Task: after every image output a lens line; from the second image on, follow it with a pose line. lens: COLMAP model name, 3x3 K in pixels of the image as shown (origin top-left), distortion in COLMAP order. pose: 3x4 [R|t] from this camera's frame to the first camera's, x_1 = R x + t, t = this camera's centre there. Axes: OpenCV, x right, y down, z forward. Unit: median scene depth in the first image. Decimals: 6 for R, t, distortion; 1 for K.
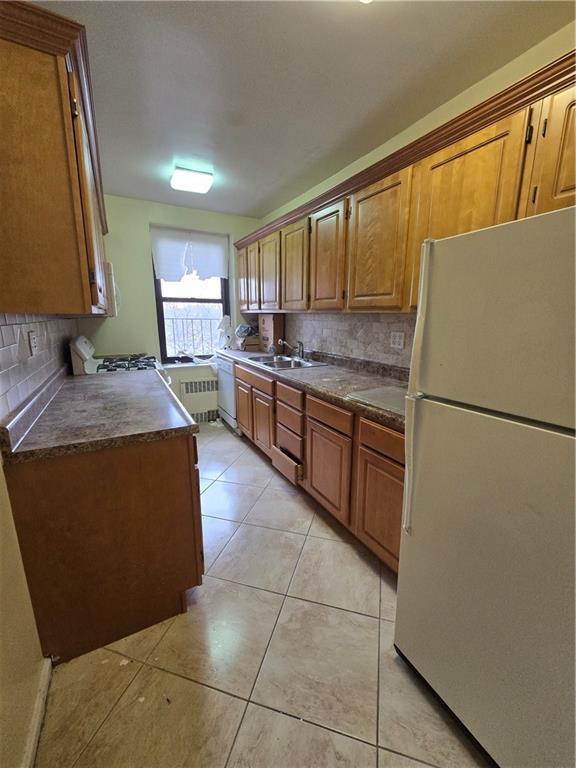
lens RADIAL K [[313.2, 0, 294.0], [0, 313.2, 383.4], [0, 0, 1]] dist [-0.000625, -0.000091]
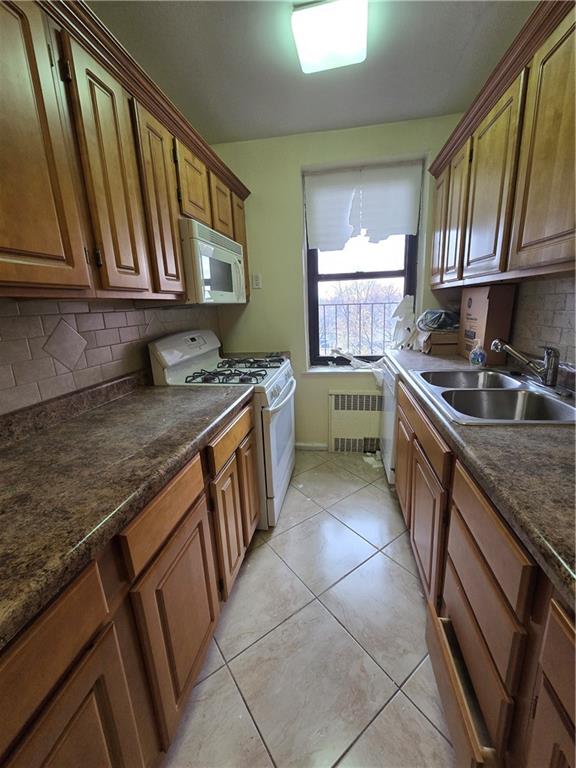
lens RADIAL K [[313.2, 0, 294.0], [0, 313.2, 383.4], [0, 0, 1]] dist [-0.000625, -0.000091]
pose [[0.788272, 0.113372, -0.604792, 0.005513], [-0.085516, 0.993526, 0.074783, -0.071649], [0.609355, -0.007230, 0.792864, 0.376753]]
